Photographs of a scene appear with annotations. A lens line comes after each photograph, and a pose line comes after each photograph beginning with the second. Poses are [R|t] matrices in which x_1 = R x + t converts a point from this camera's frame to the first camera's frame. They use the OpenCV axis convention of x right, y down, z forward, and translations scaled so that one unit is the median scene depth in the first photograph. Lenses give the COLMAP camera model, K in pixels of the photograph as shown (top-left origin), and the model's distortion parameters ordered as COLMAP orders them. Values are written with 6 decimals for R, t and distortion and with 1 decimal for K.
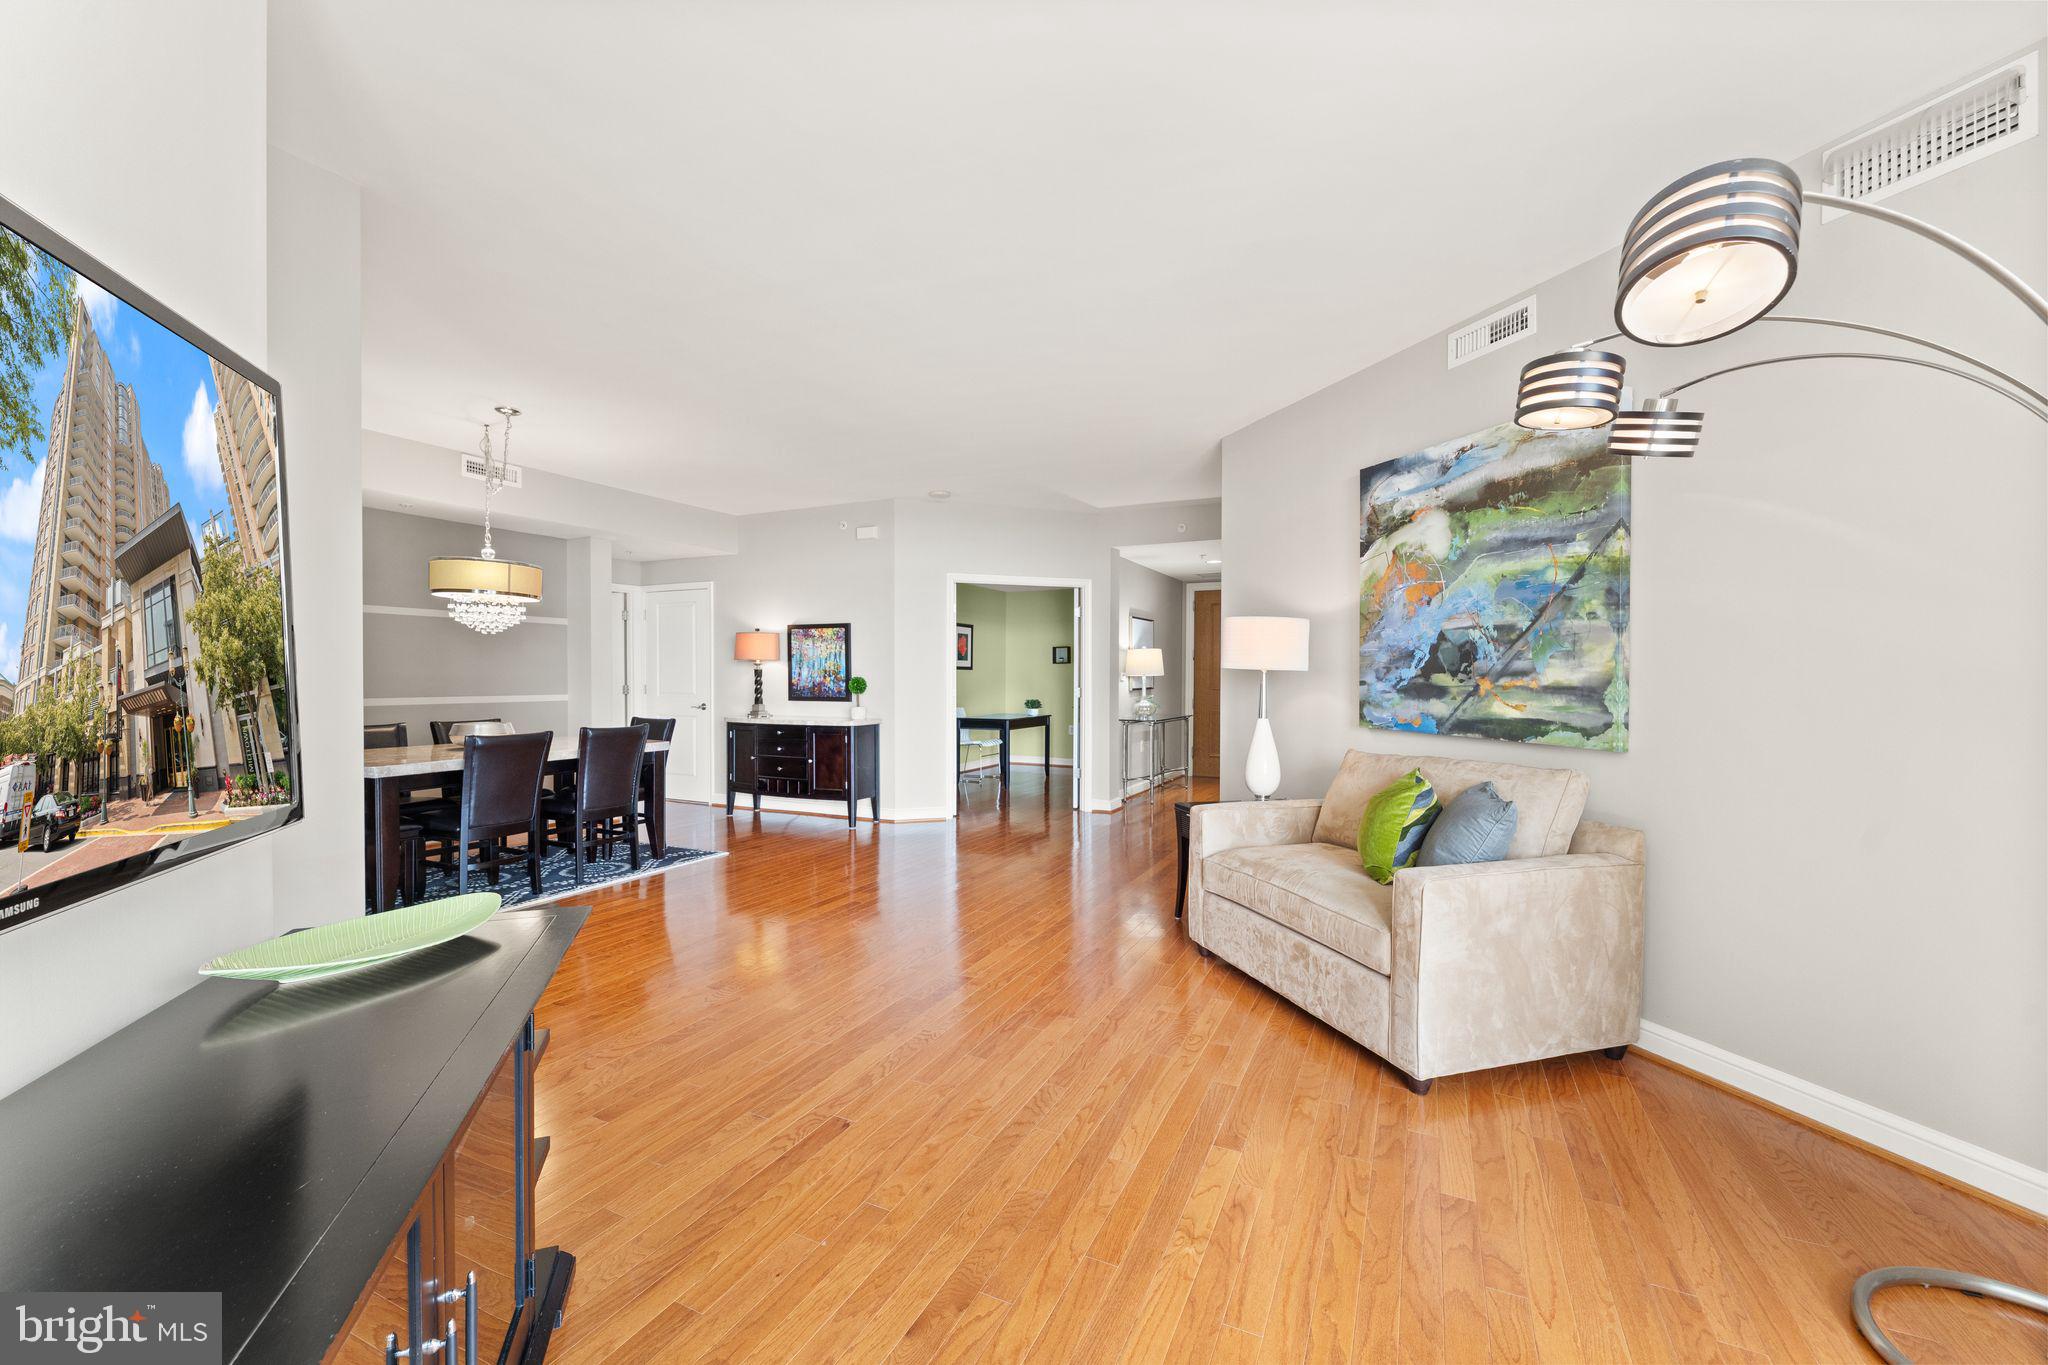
lens RADIAL K [[831.1, 0, 1024.4], [0, 831.1, 679.4], [0, 0, 1]] dist [-0.000390, 0.000624]
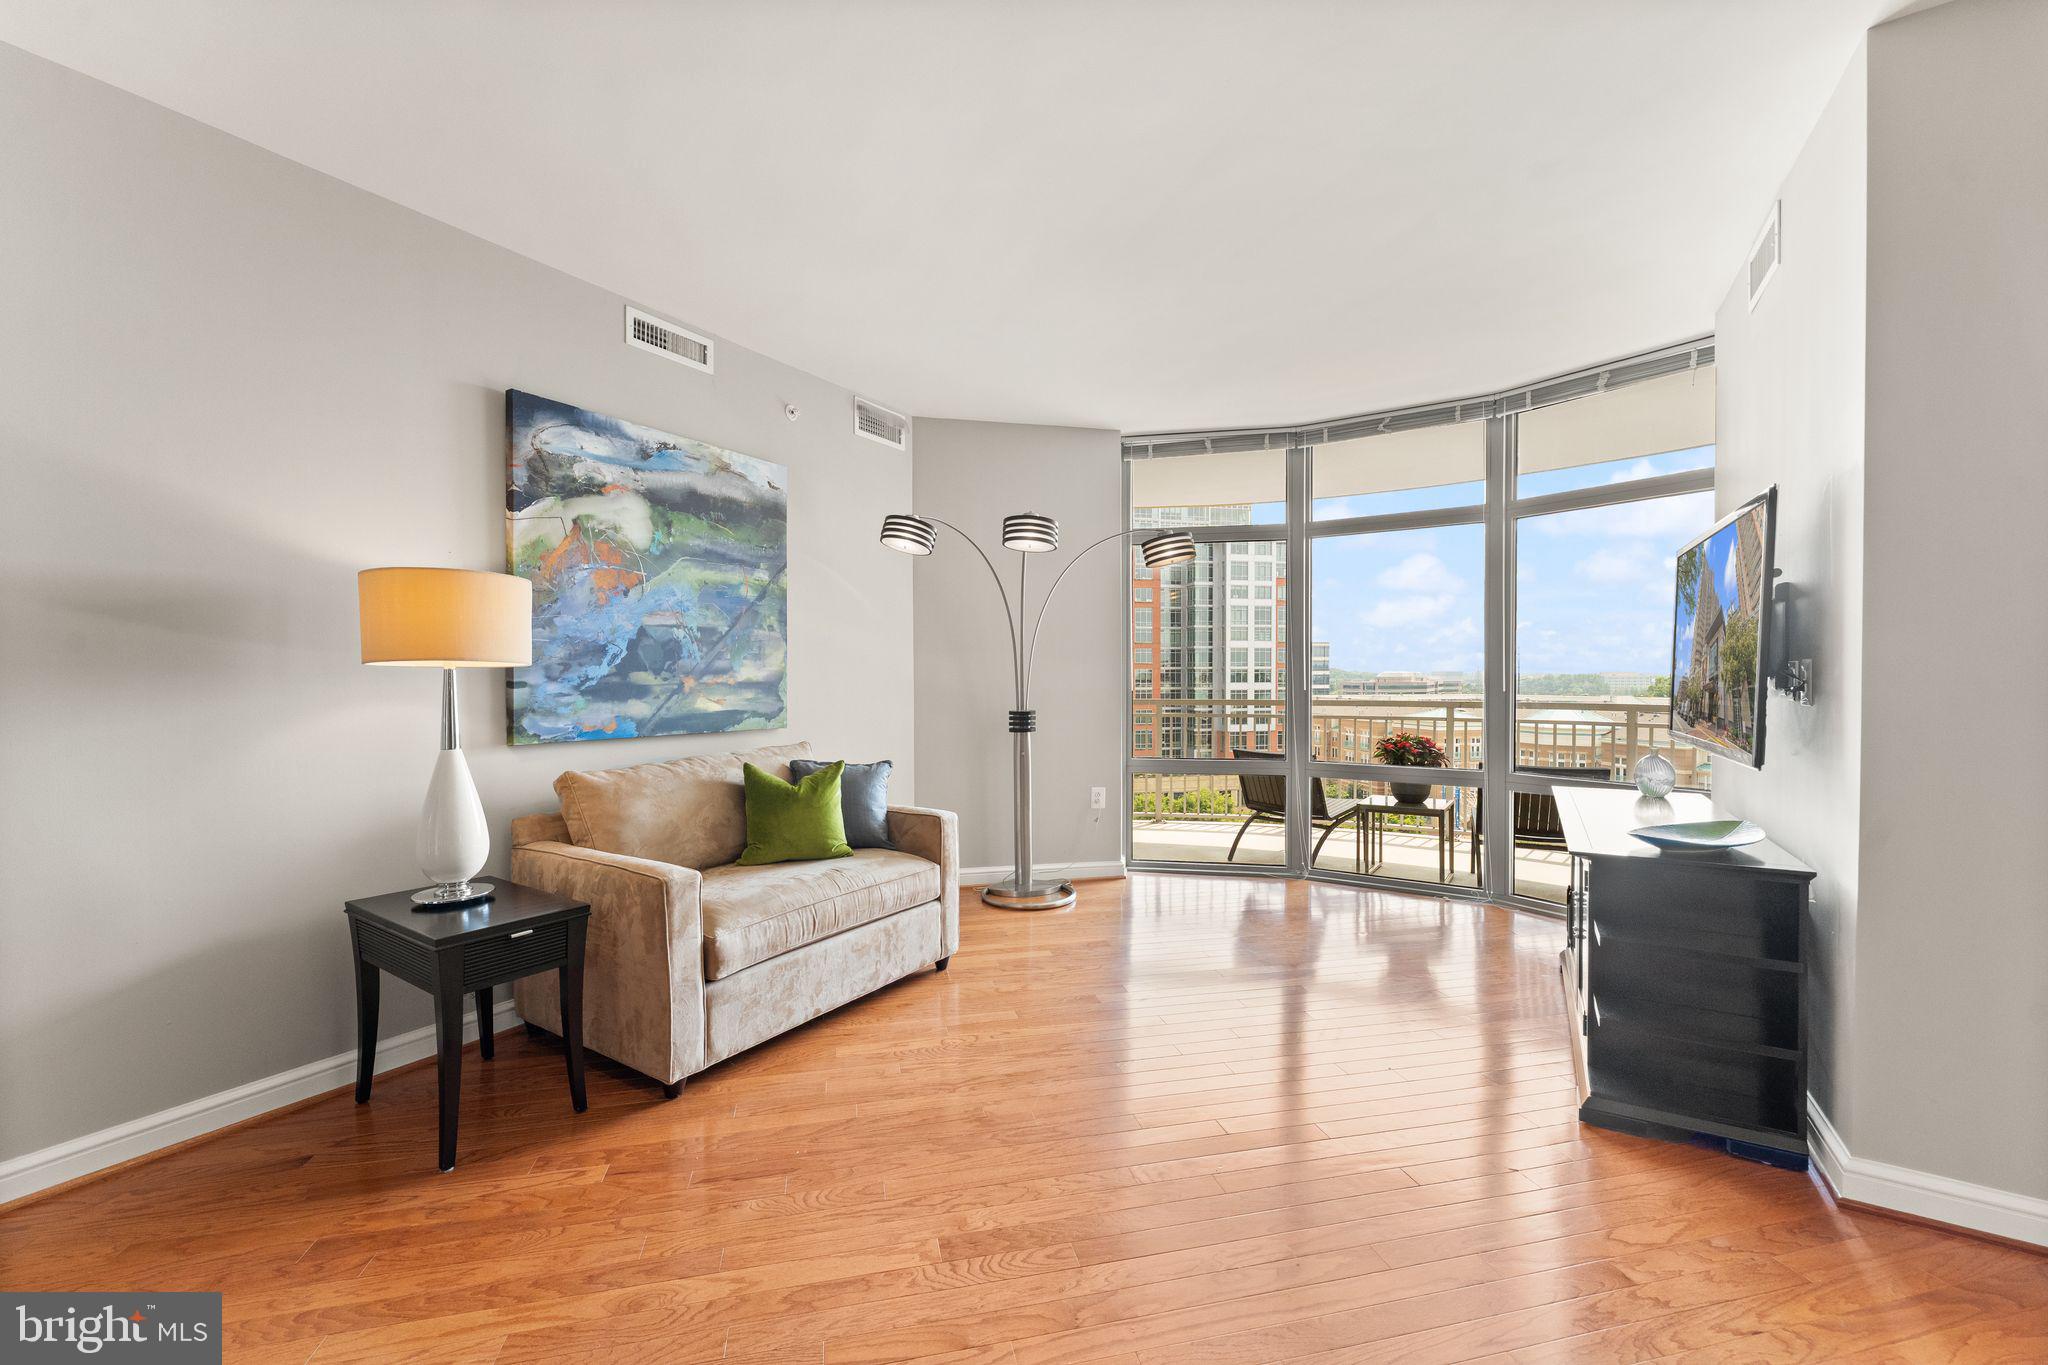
lens RADIAL K [[825.8, 0, 1030.6], [0, 825.8, 682.4], [0, 0, 1]] dist [0.002680, -0.000806]
pose [[-0.638613, -0.012936, 0.769420, -0.354530], [0.001691, 0.999833, 0.018214, -0.007933], [-0.769526, 0.012933, -0.638484, 0.901899]]
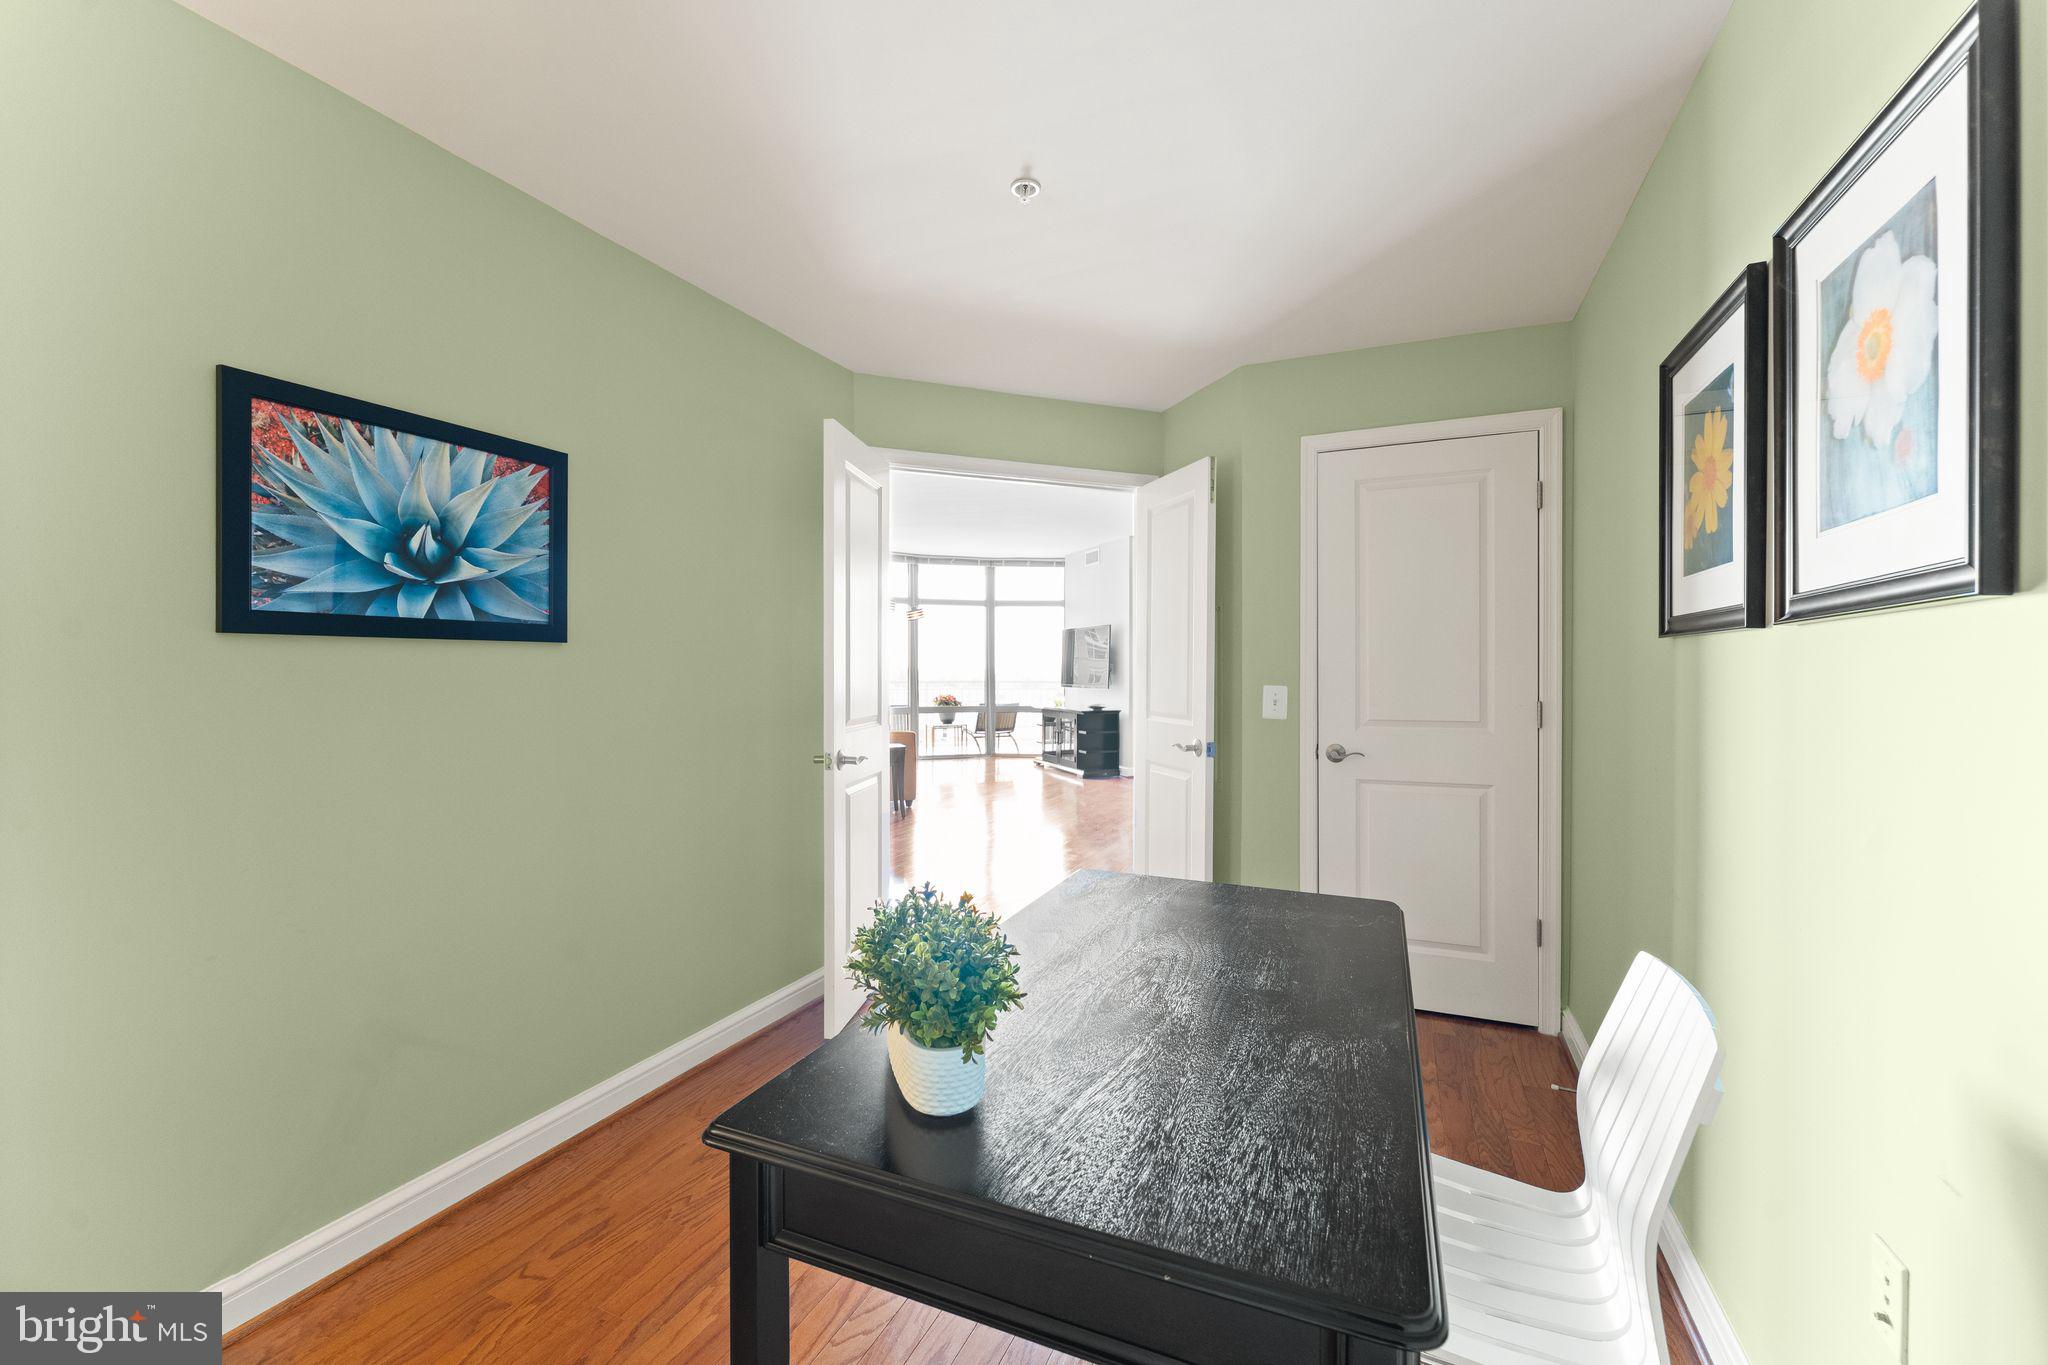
lens RADIAL K [[820.6, 0, 1026.6], [0, 820.6, 665.2], [0, 0, 1]] dist [-0.001139, -0.000198]
pose [[-0.999062, -0.007043, -0.042730, 0.017485], [-0.007260, 0.999962, 0.004906, -0.016508], [0.042693, 0.005211, -0.999075, 2.257310]]
